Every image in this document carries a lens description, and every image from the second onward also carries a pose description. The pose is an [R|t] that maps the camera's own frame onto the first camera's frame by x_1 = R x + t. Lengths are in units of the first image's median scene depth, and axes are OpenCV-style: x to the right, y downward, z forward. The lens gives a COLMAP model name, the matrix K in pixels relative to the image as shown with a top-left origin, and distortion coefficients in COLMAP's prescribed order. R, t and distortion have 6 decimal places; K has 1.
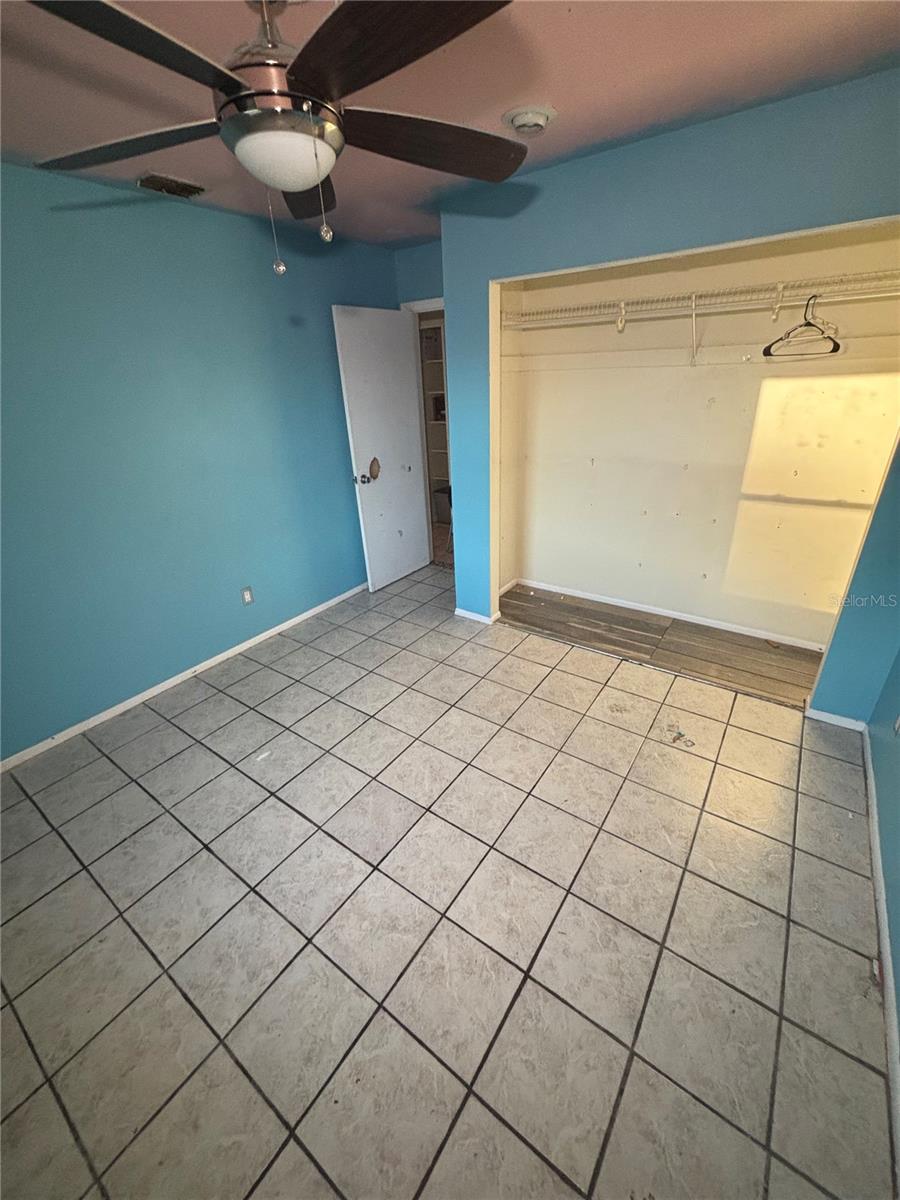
lens RADIAL K [[482.6, 0, 450.3], [0, 482.6, 600.1], [0, 0, 1]] dist [-0.002748, 0.001130]
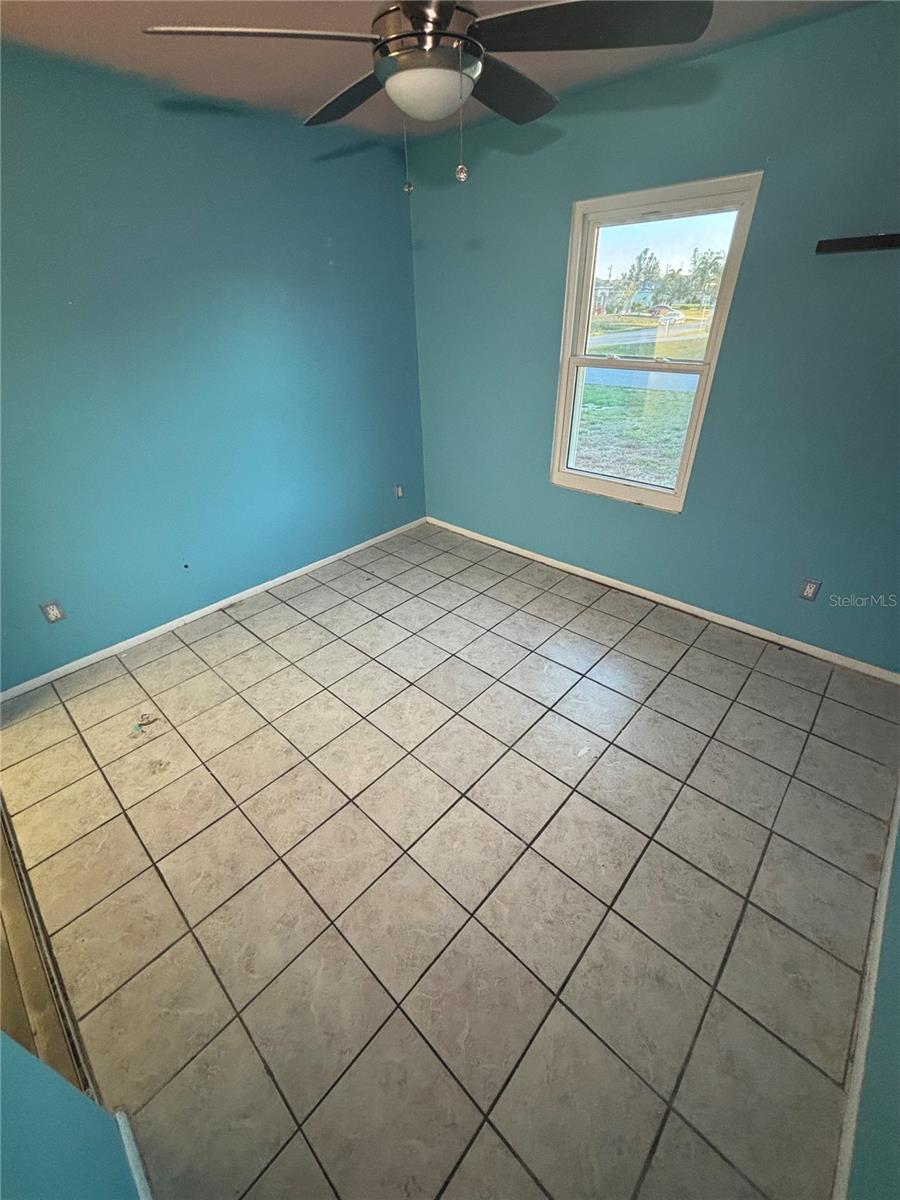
lens RADIAL K [[482.6, 0, 448.4], [0, 482.6, 601.6], [0, 0, 1]] dist [-0.002748, 0.001130]
pose [[-0.989950, -0.007394, 0.141225, -0.281466], [0.113437, 0.554804, 0.824212, -0.616006], [-0.084447, 0.831948, -0.548389, 1.355694]]
